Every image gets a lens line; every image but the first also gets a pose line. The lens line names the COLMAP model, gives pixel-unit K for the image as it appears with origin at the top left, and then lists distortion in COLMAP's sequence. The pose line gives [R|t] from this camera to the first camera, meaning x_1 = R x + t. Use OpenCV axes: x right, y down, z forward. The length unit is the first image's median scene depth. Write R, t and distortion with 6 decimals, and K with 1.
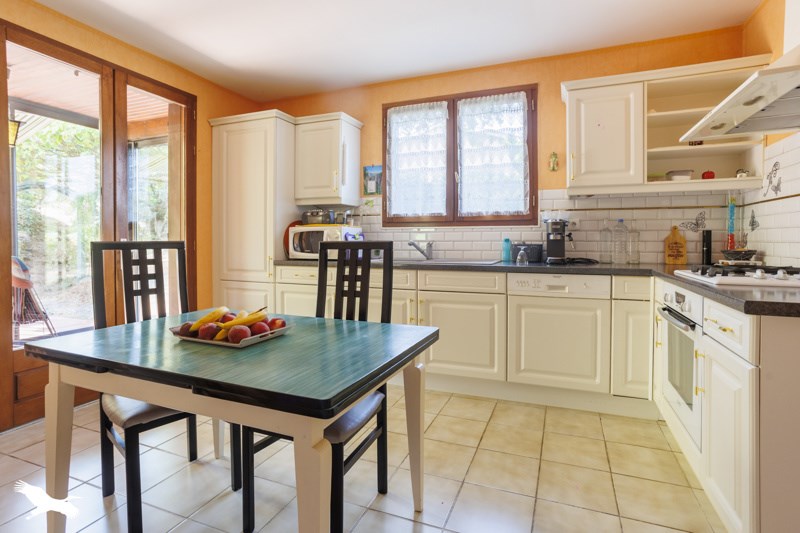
lens RADIAL K [[391.8, 0, 403.3], [0, 391.8, 243.4], [0, 0, 1]] dist [0.001903, 0.000658]
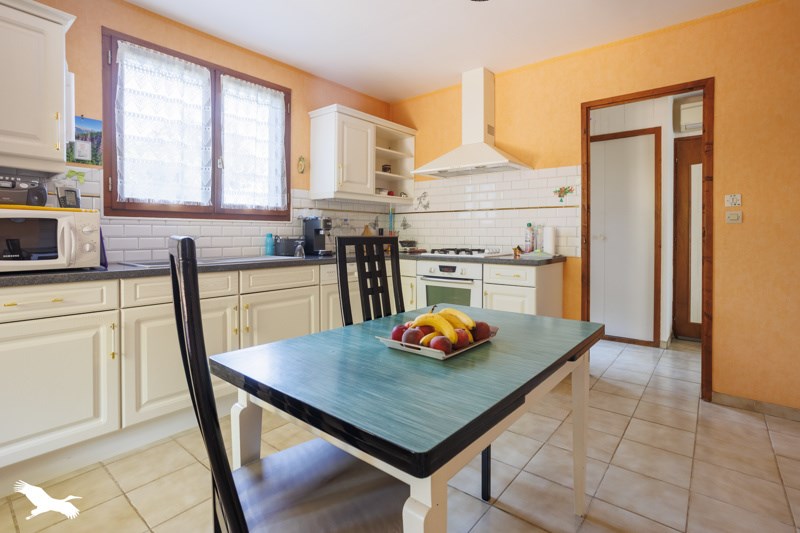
lens RADIAL K [[407.5, 0, 401.0], [0, 407.5, 237.2], [0, 0, 1]] dist [-0.000322, 0.000111]
pose [[0.322109, -0.005535, 0.946686, -0.646498], [0.010851, 0.999939, 0.002154, -0.002307], [-0.946640, 0.009579, 0.322150, 0.372590]]
